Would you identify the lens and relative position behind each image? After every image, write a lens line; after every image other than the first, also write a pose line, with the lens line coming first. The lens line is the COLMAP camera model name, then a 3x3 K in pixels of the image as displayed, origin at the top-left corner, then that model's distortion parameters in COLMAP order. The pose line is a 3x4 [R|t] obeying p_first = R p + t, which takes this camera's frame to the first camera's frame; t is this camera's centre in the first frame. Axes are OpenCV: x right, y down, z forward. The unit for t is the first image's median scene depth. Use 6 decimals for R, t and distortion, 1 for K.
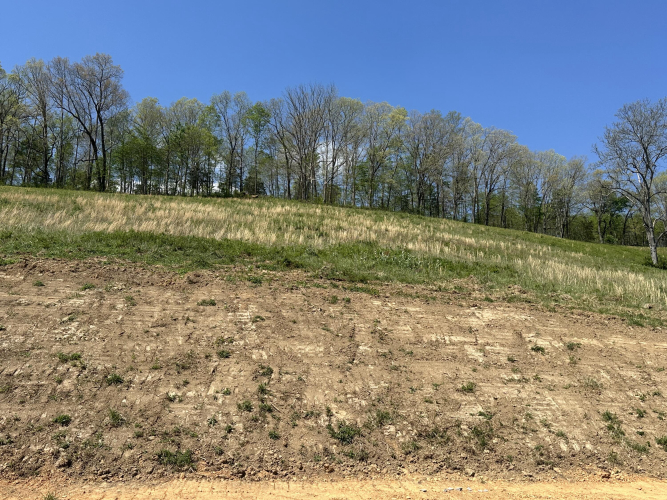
lens RADIAL K [[591.9, 0, 336.8], [0, 591.9, 254.1], [0, 0, 1]] dist [0.089041, -0.156514]
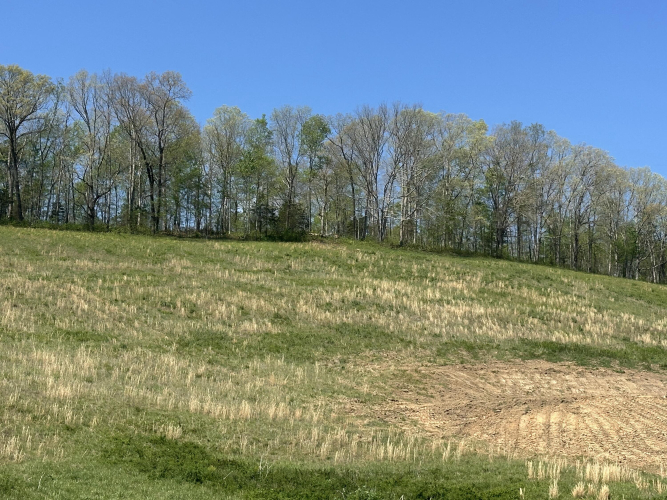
lens RADIAL K [[1321.0, 0, 348.7], [0, 1321.0, 243.0], [0, 0, 1]] dist [0.155616, 0.000000]
pose [[0.980016, 0.015931, 0.198281, -0.396807], [-0.014530, 0.999858, -0.008522, -0.064487], [-0.198389, 0.005470, 0.980108, -0.668699]]
